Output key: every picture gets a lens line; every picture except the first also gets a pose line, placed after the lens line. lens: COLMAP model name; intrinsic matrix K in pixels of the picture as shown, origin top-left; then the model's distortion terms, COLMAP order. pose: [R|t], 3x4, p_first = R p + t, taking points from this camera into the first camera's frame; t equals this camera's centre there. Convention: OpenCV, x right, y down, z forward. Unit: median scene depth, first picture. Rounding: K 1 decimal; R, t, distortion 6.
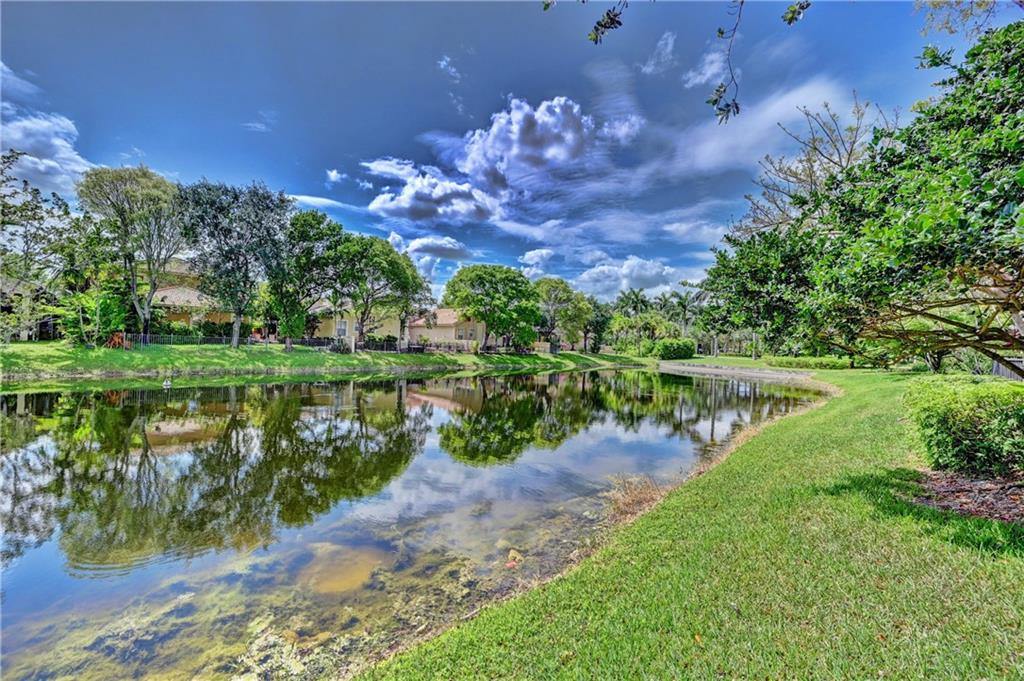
lens RADIAL K [[408.5, 0, 512.9], [0, 408.5, 339.2], [0, 0, 1]] dist [0.010997, 0.000679]
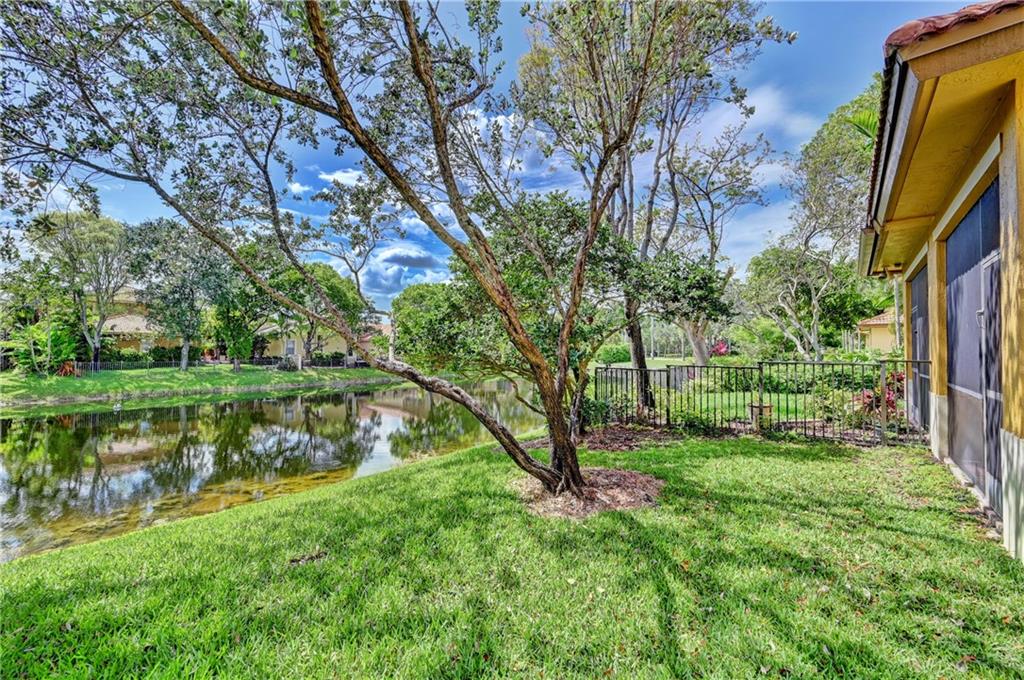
lens RADIAL K [[408.5, 0, 513.7], [0, 408.5, 340.6], [0, 0, 1]] dist [0.010997, 0.000679]
pose [[0.997339, -0.034171, 0.064403, 0.123744], [0.034913, 0.999336, -0.010433, -0.015565], [-0.064004, 0.012654, 0.997869, -0.141167]]
